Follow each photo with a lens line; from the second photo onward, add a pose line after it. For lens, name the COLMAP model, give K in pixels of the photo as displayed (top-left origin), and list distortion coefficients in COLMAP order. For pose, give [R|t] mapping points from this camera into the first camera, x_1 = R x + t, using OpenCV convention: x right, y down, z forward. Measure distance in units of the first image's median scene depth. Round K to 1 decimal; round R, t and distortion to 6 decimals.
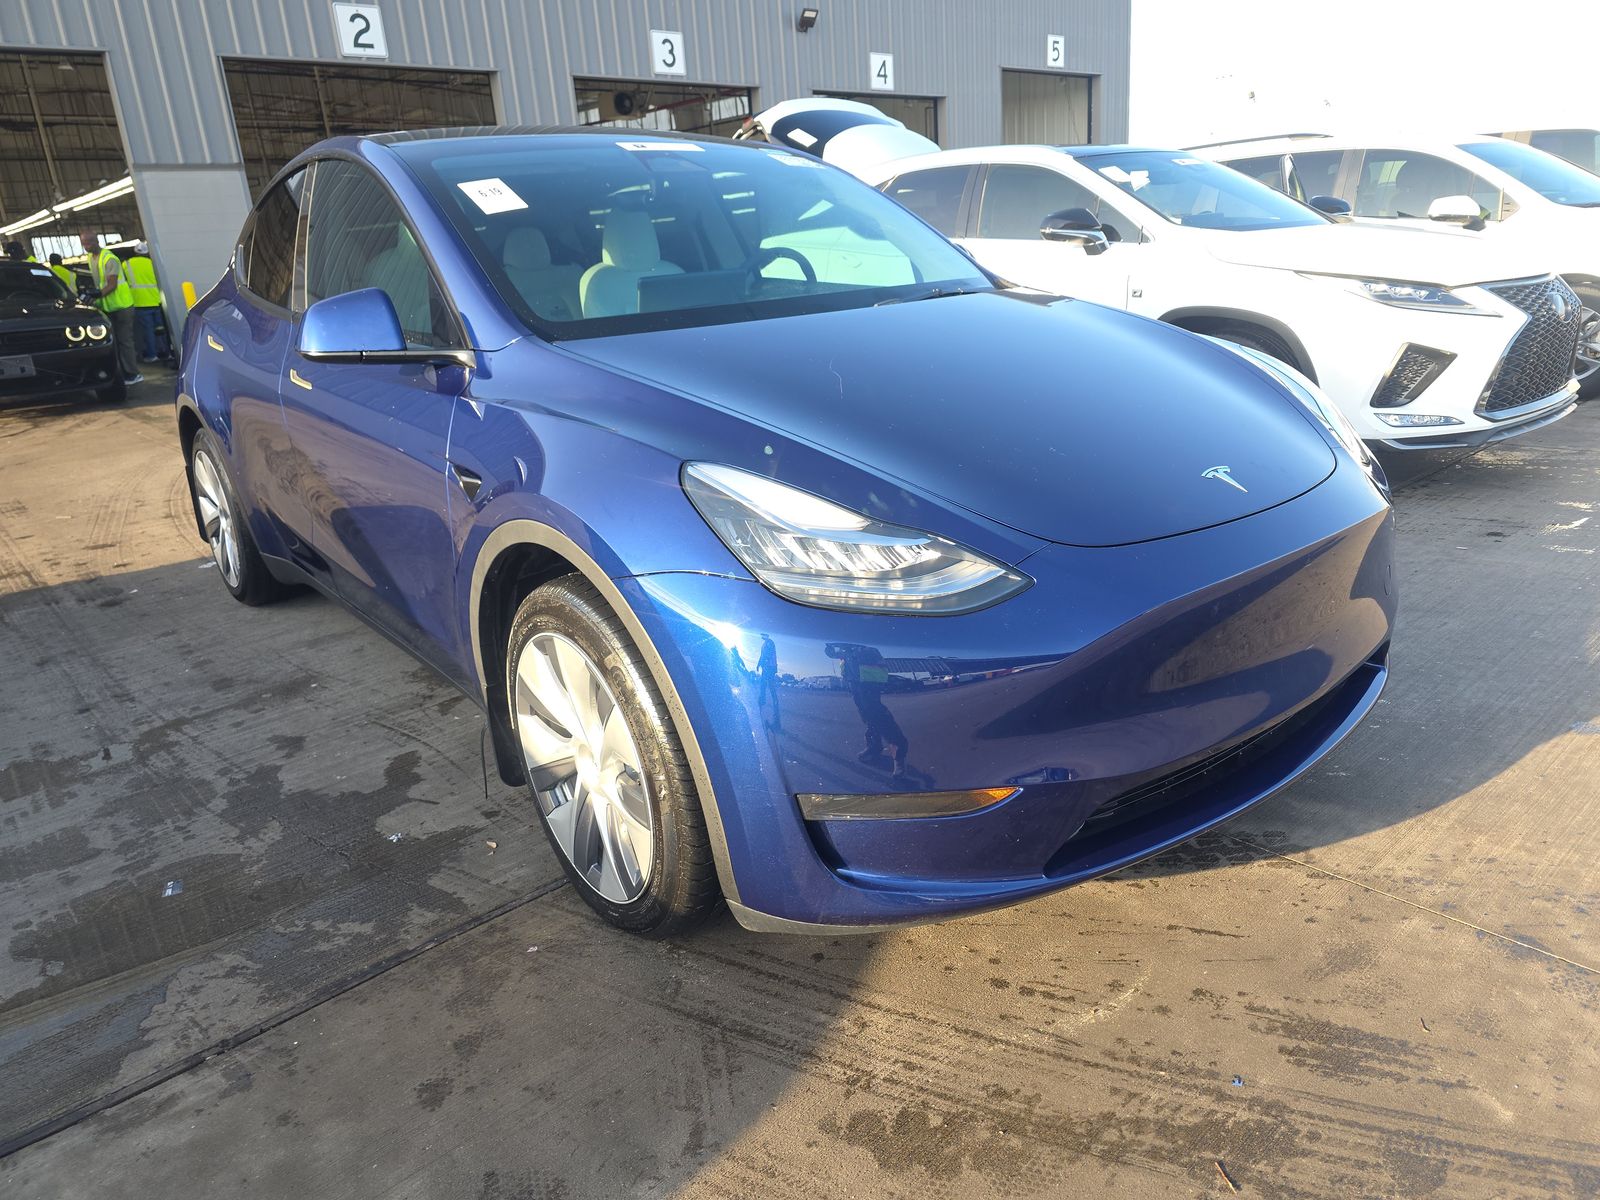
lens RADIAL K [[1091.1, 0, 806.9], [0, 1091.1, 602.8], [0, 0, 1]] dist [0.005738, -0.005293]
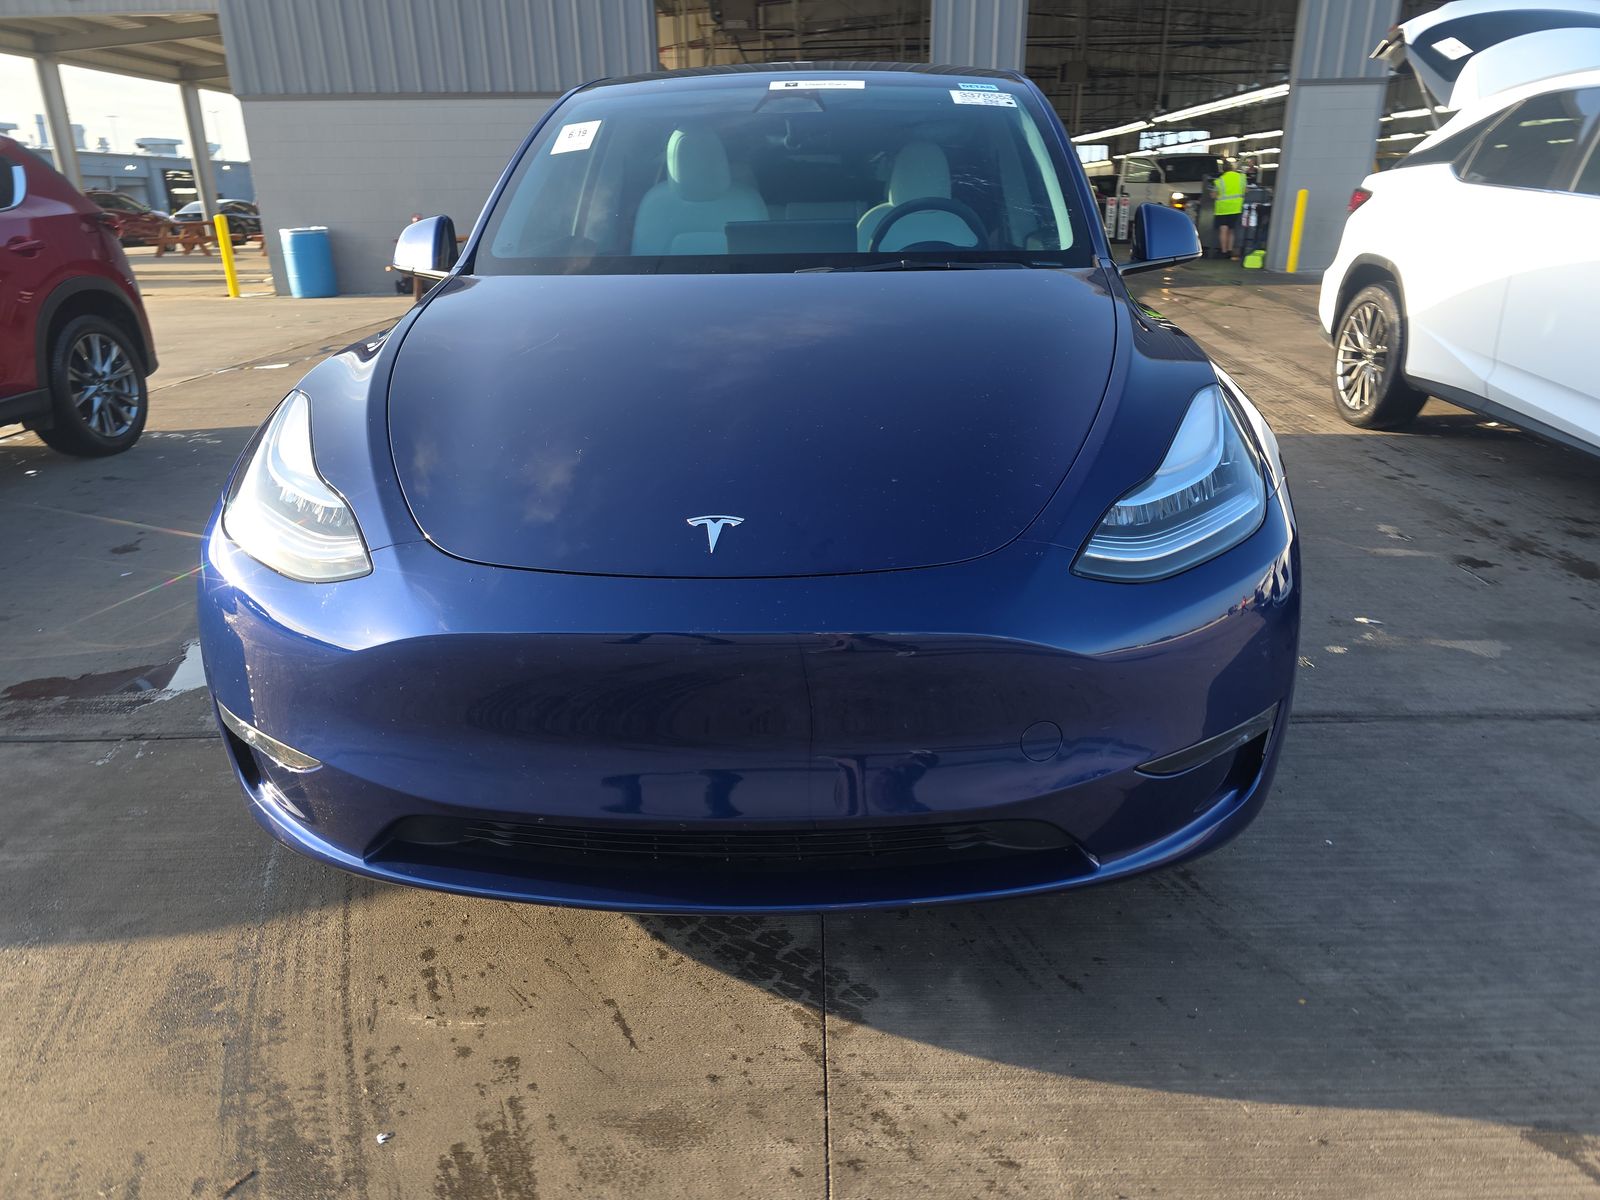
lens RADIAL K [[1091.1, 0, 806.9], [0, 1091.1, 602.8], [0, 0, 1]] dist [0.005738, -0.005293]
pose [[0.745231, 0.284633, -0.603005, 0.956233], [-0.240248, 0.958196, 0.155378, -0.209135], [0.622023, 0.029078, 0.782459, 0.408483]]
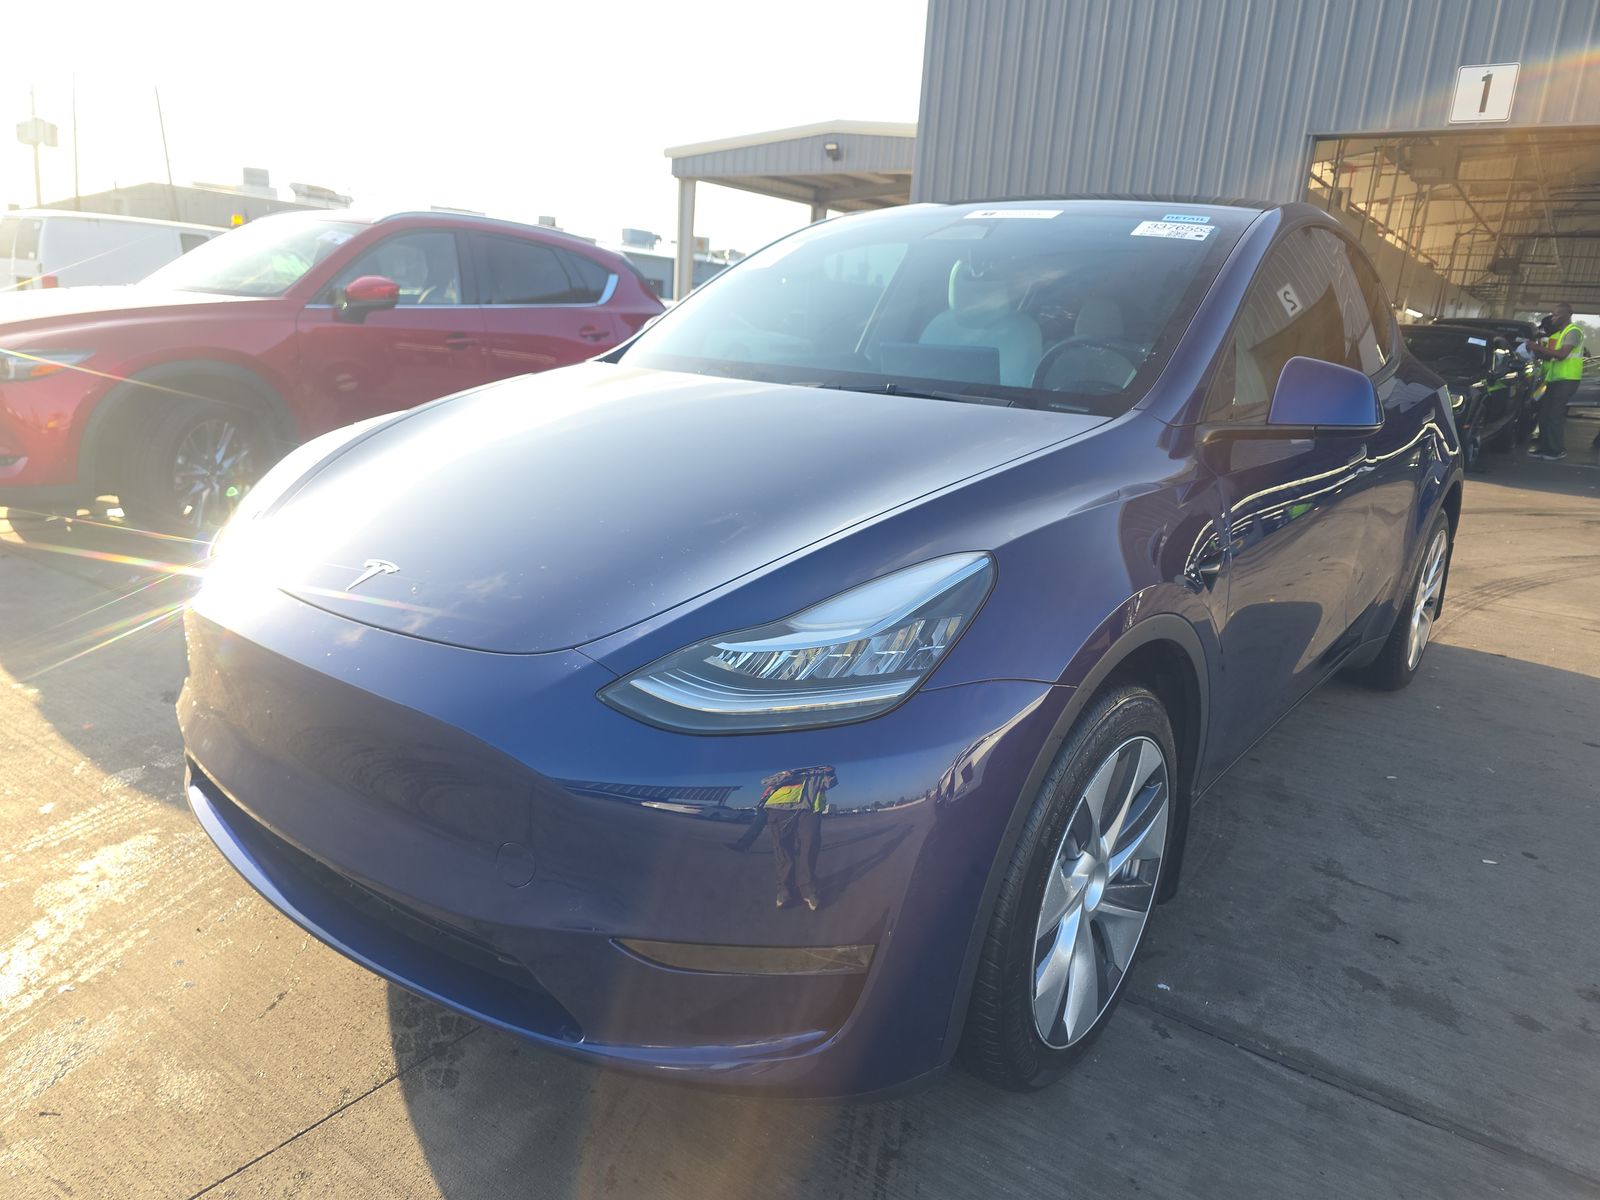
lens RADIAL K [[1091.1, 0, 806.9], [0, 1091.1, 602.8], [0, 0, 1]] dist [0.005738, -0.005293]
pose [[0.216008, 0.321903, -0.921802, 1.299779], [-0.379143, 0.897660, 0.224626, -0.430195], [0.899773, 0.300974, 0.315949, 1.050714]]
